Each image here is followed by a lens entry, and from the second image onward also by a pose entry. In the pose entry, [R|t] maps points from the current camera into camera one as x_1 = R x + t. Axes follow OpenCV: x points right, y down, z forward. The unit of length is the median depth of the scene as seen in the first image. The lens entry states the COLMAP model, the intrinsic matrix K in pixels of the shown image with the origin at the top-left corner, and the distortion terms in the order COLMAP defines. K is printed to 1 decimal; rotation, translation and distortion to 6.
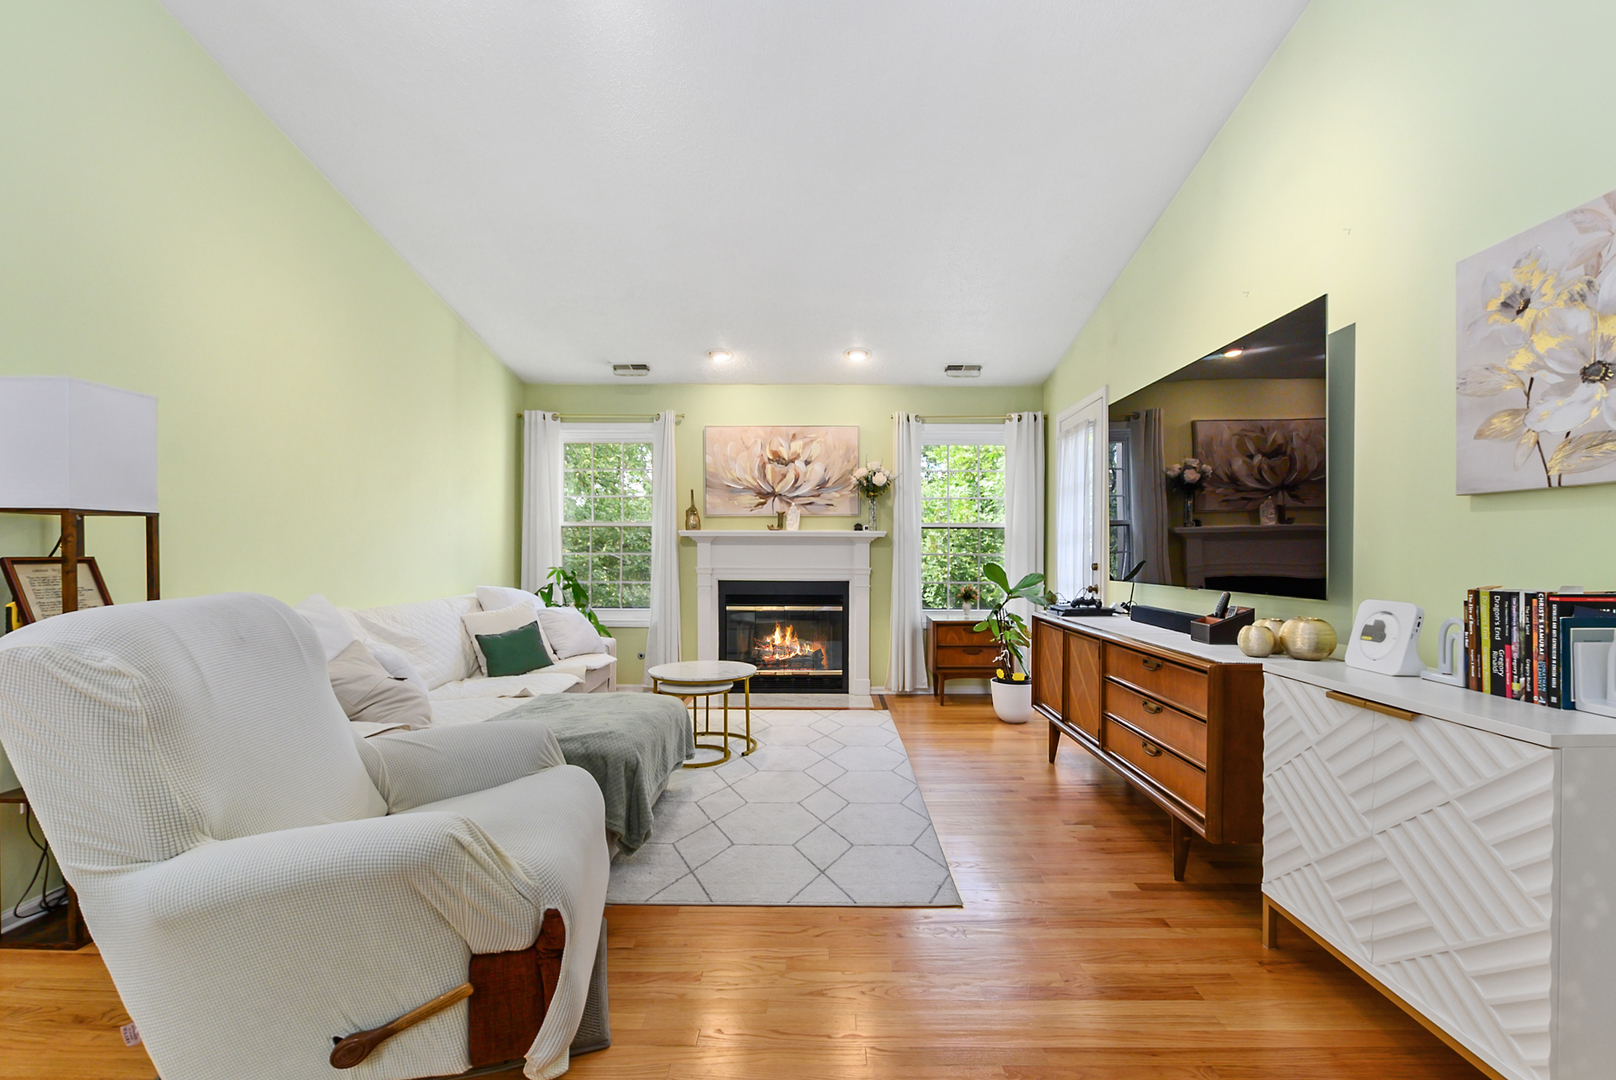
lens RADIAL K [[713.2, 0, 817.0], [0, 713.2, 560.5], [0, 0, 1]] dist [0.001357, 0.000264]
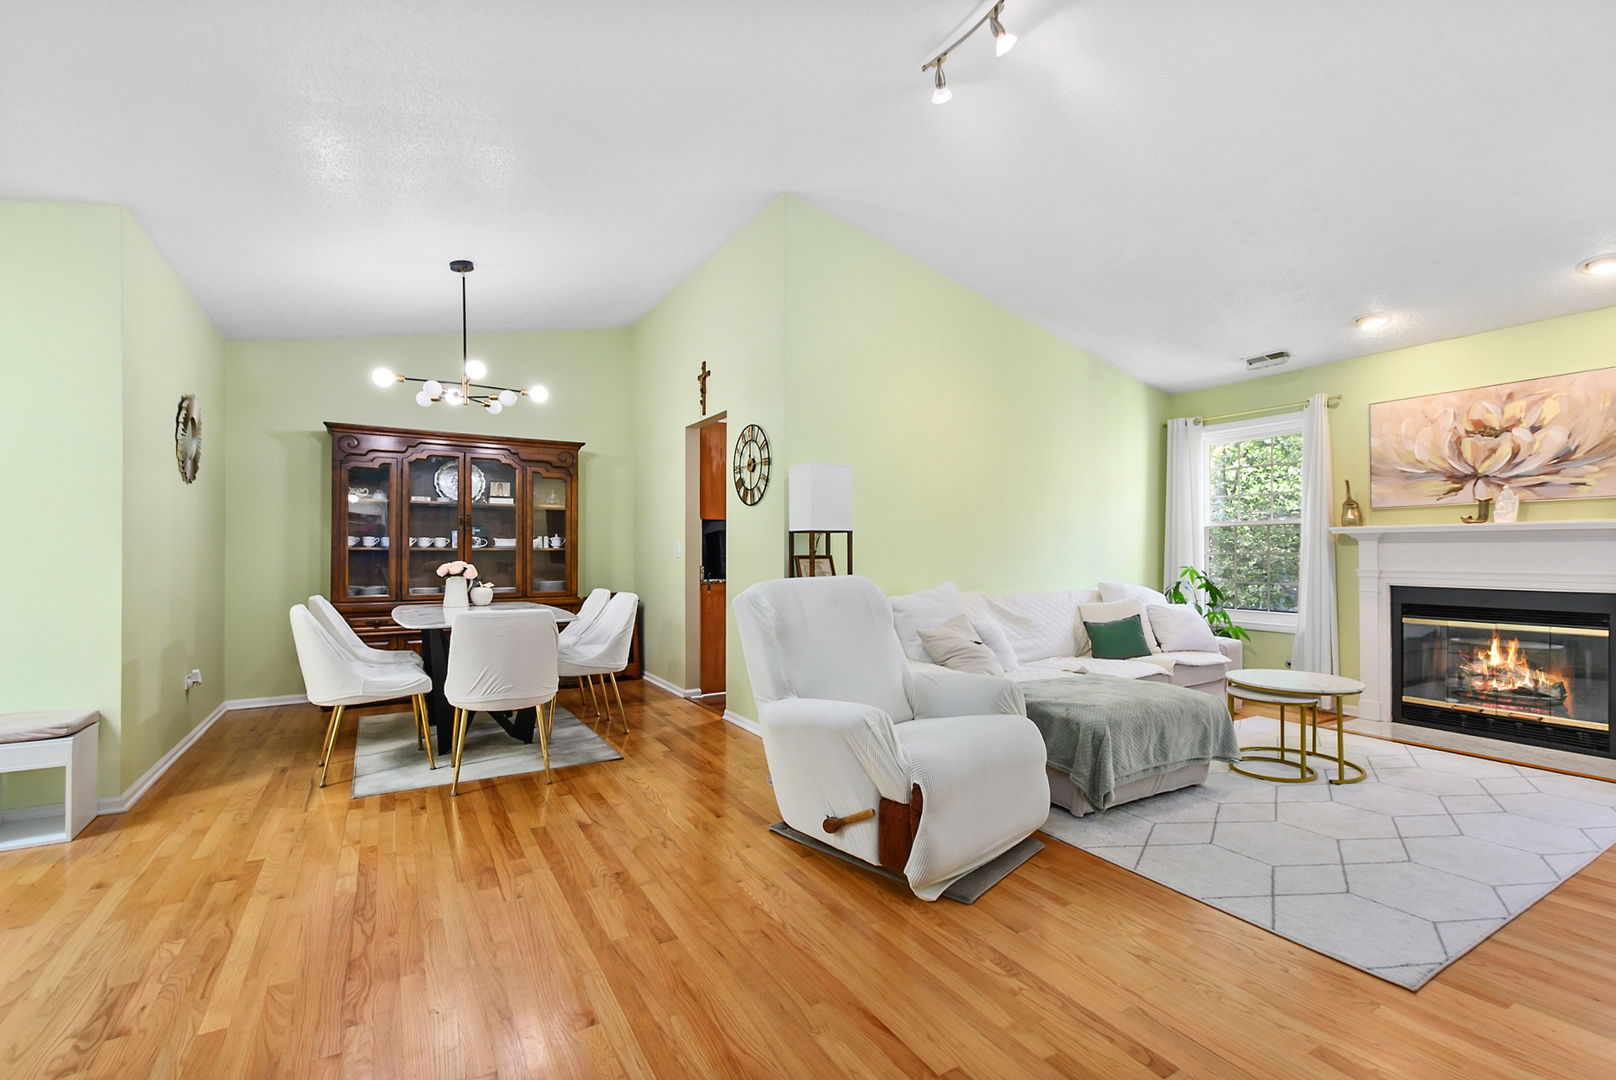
lens RADIAL K [[708.8, 0, 830.7], [0, 708.8, 548.0], [0, 0, 1]] dist [0.000926, -0.000110]
pose [[0.531858, -0.006588, -0.846808, 0.289297], [-0.008662, 0.999875, -0.013219, 0.000633], [0.846790, 0.014365, 0.531734, 0.008072]]
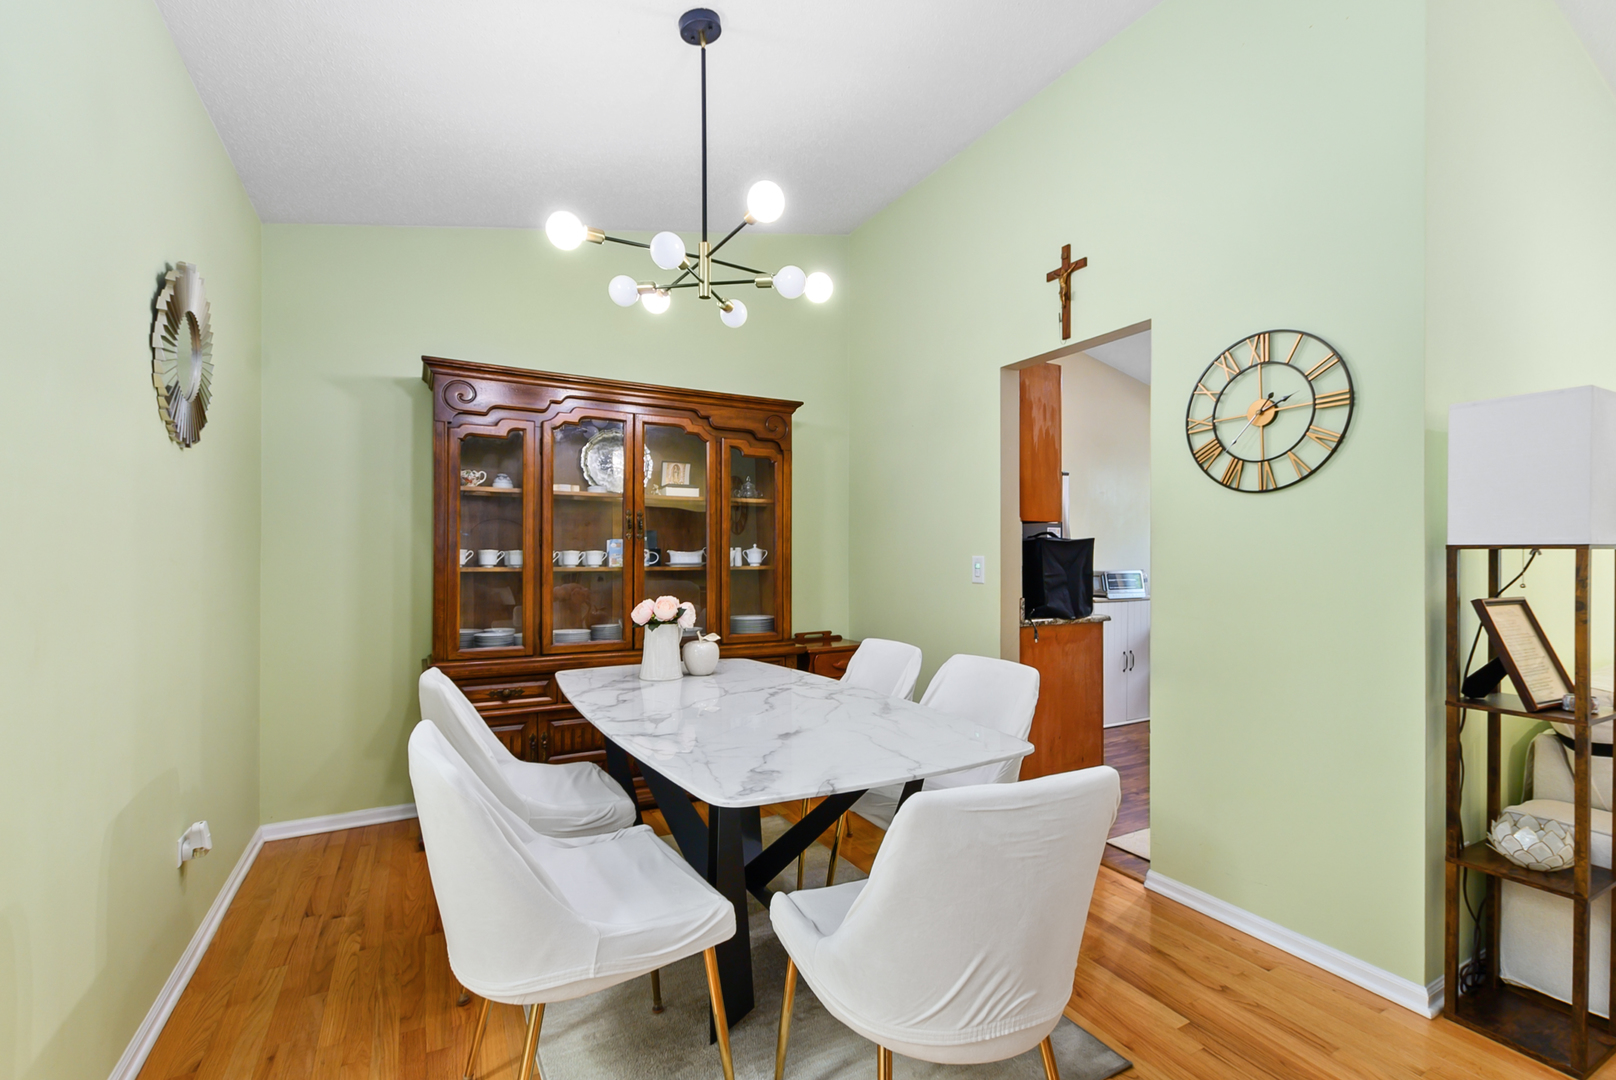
lens RADIAL K [[708.5, 0, 826.8], [0, 708.5, 553.0], [0, 0, 1]] dist [0.000681, -0.000003]
pose [[0.497429, -0.003619, -0.867497, -0.363157], [-0.009731, 0.999905, -0.009751, -0.021328], [0.867450, 0.013292, 0.497347, -0.080917]]
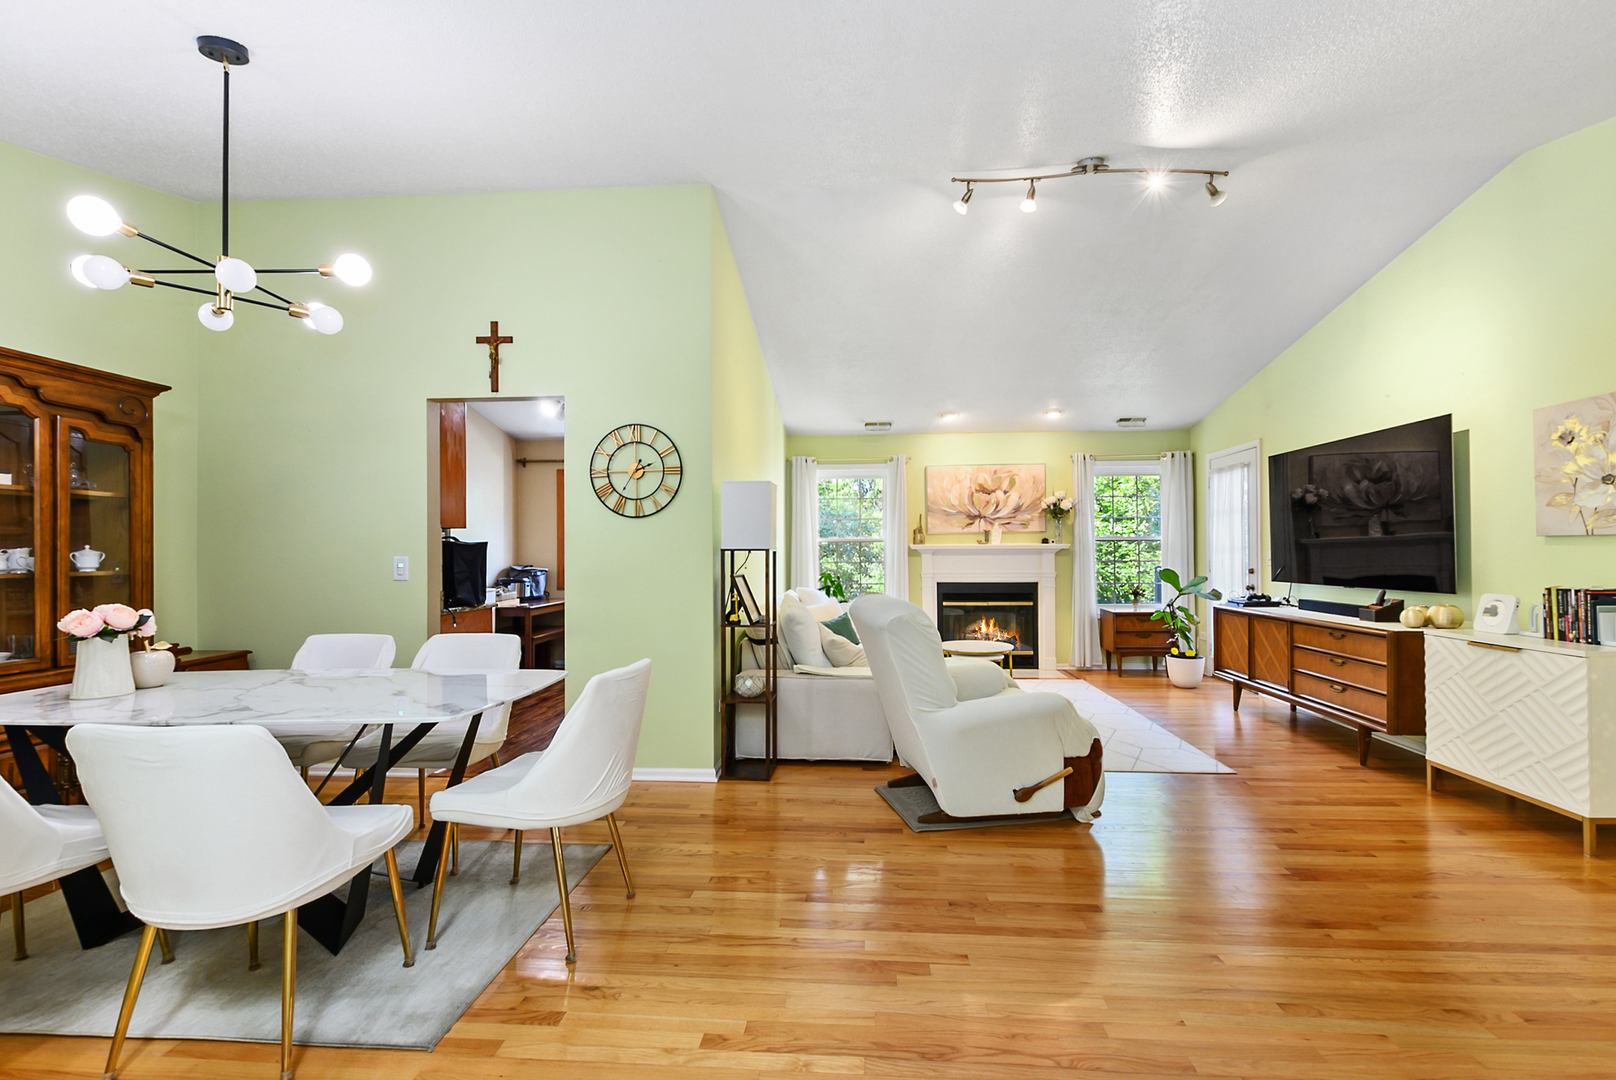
lens RADIAL K [[703.2, 0, 813.1], [0, 703.2, 546.1], [0, 0, 1]] dist [0.000252, -0.000849]
pose [[0.997884, -0.008247, -0.064495, -0.378673], [0.006938, 0.999766, -0.020496, -0.018899], [0.064649, 0.020006, 0.997708, -0.413649]]
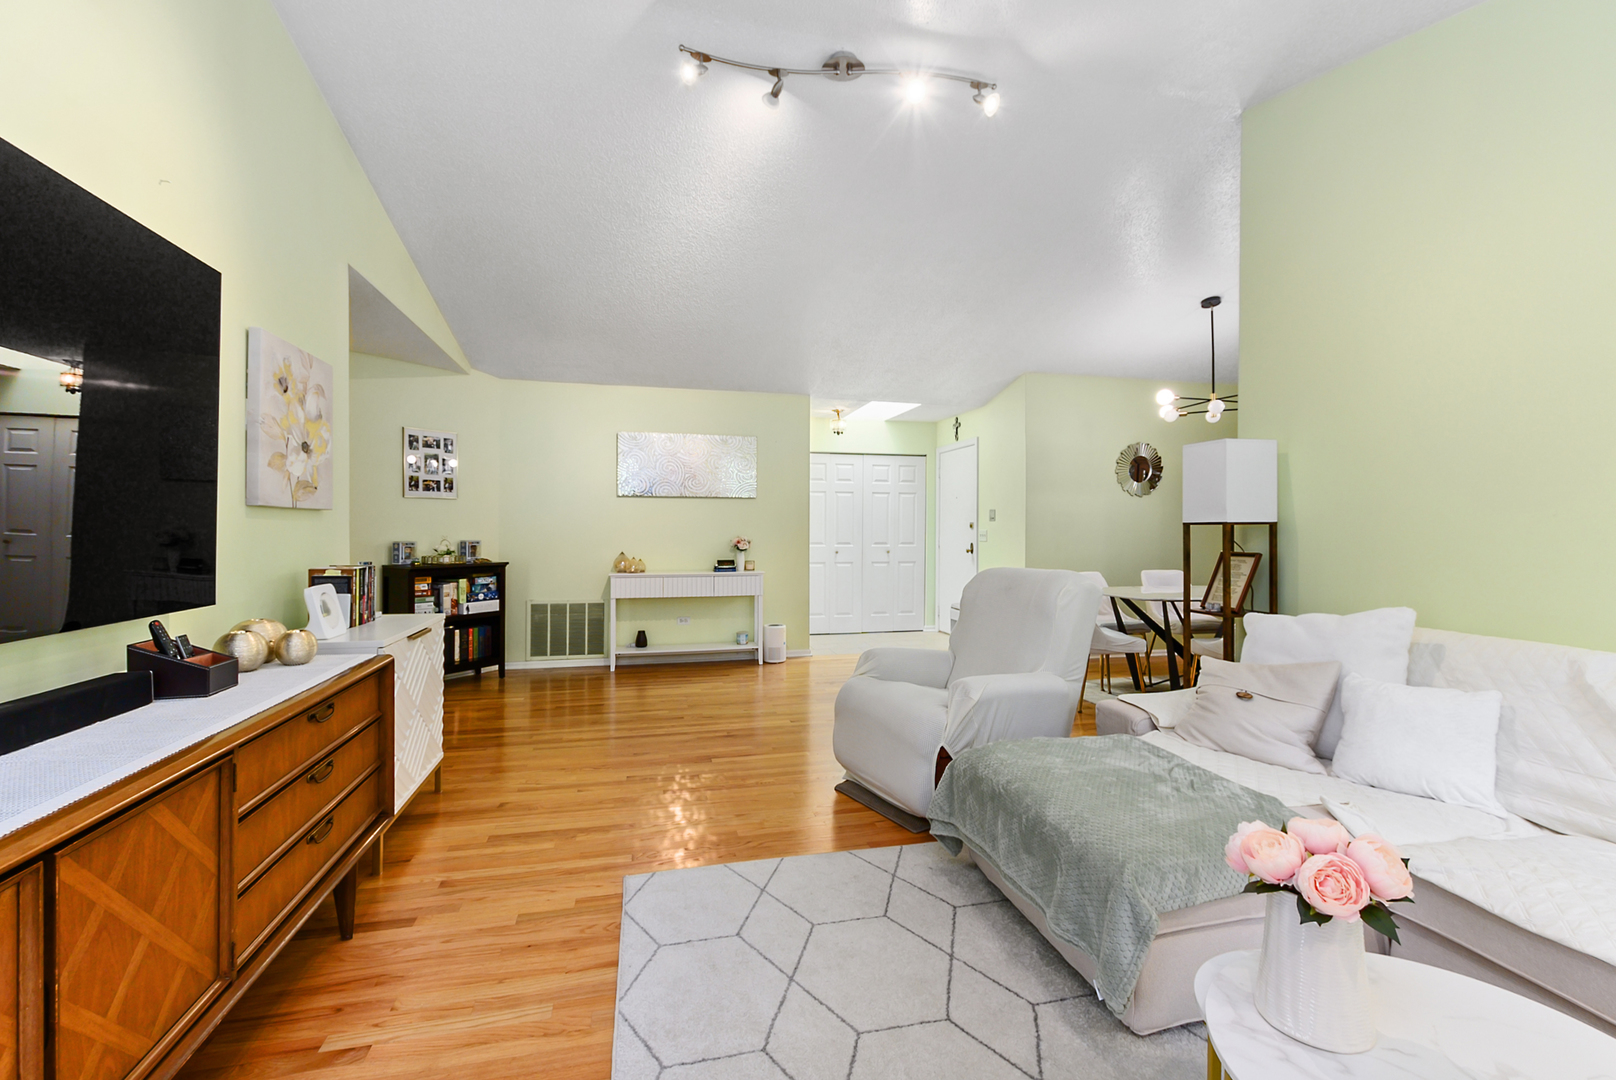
lens RADIAL K [[708.5, 0, 826.8], [0, 708.5, 553.0], [0, 0, 1]] dist [0.000681, -0.000003]
pose [[-0.965090, 0.002079, -0.261911, 0.101896], [-0.010659, 0.998828, 0.047207, -0.034576], [0.261703, 0.048351, -0.963937, 1.135828]]
